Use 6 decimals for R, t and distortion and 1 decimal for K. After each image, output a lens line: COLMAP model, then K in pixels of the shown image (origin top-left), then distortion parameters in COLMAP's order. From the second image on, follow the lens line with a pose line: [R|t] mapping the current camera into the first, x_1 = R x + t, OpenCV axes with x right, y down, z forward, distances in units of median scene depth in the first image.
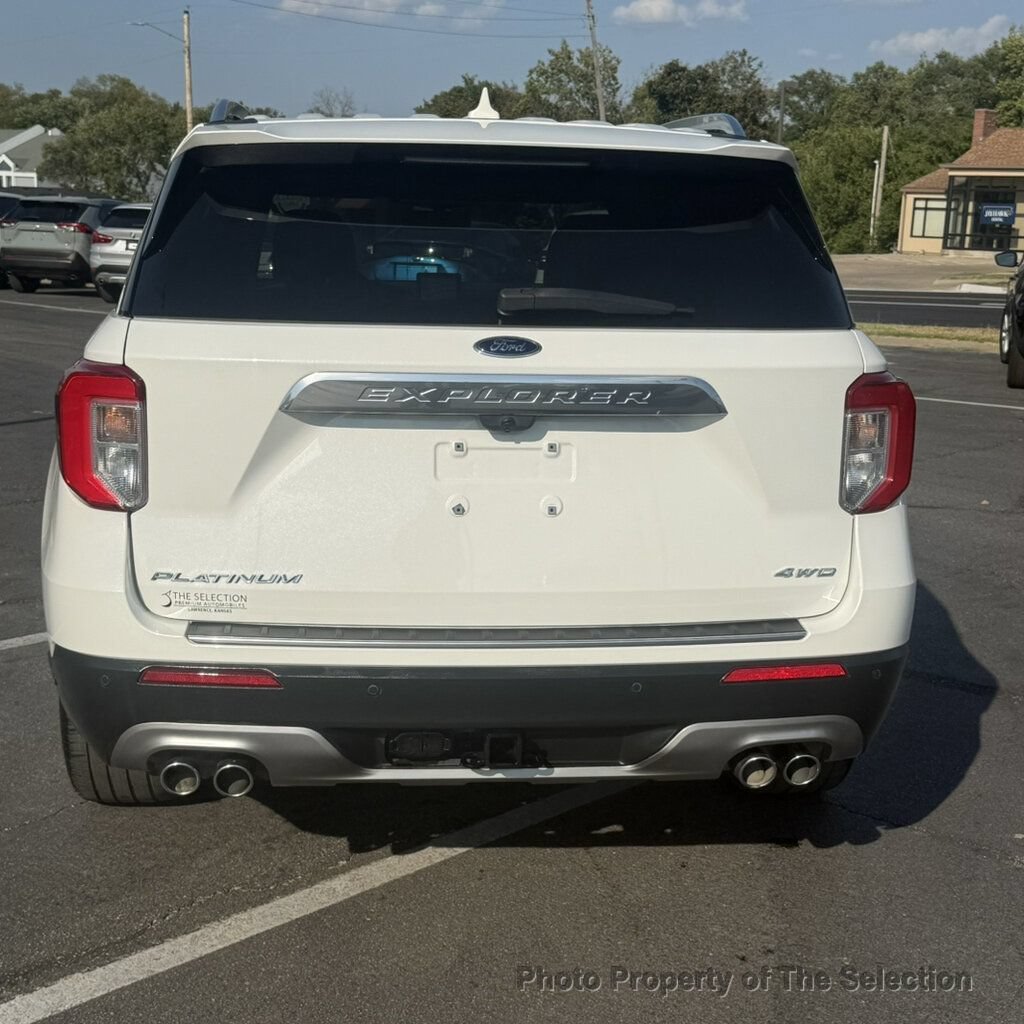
lens RADIAL K [[1526.3, 0, 526.6], [0, 1526.3, 511.1], [0, 0, 1]] dist [0.212066, -0.513217]
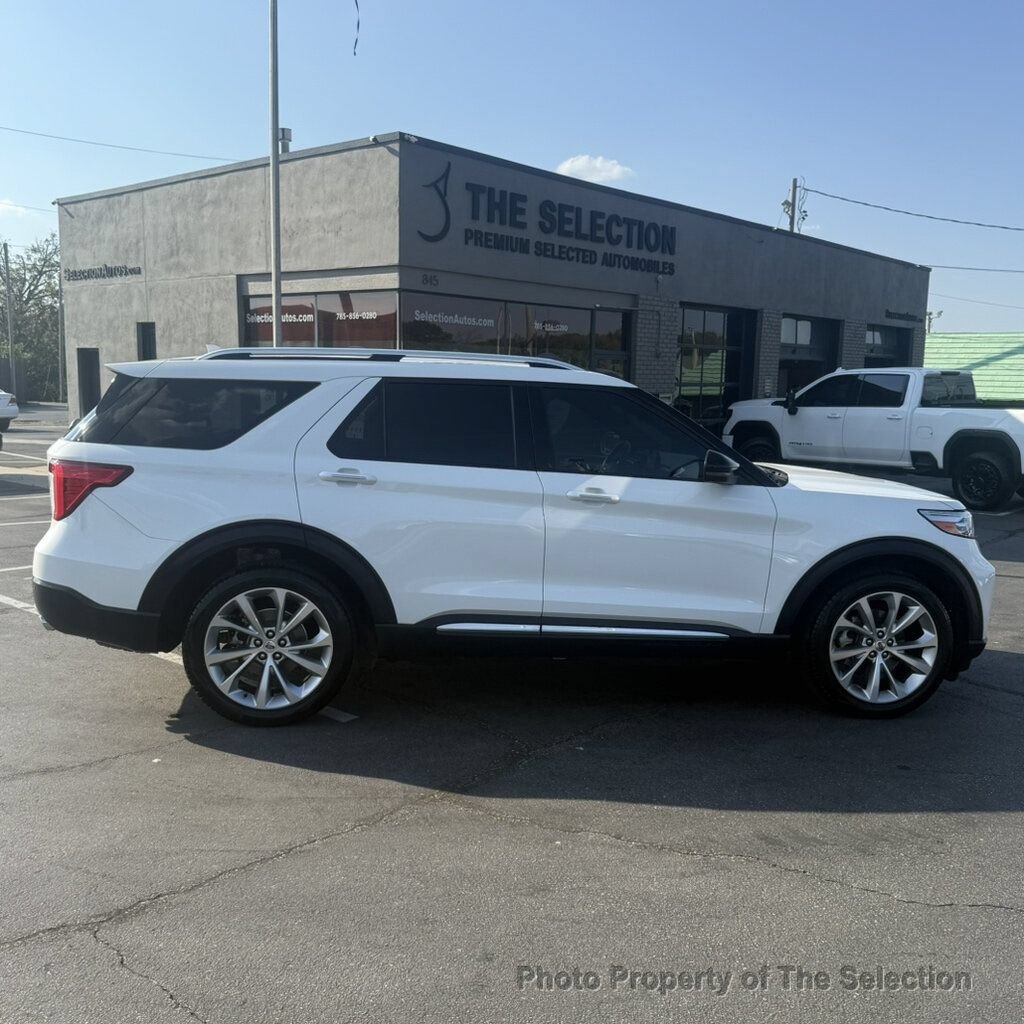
lens RADIAL K [[1032.3, 0, 512.0], [0, 1032.3, 512.0], [0, 0, 1]] dist [0.090523, -0.009296]
pose [[0.047018, 0.094635, -0.994401, 1.533617], [-0.218182, 0.972438, 0.082228, -0.244089], [0.974775, 0.213094, 0.066370, 1.327414]]
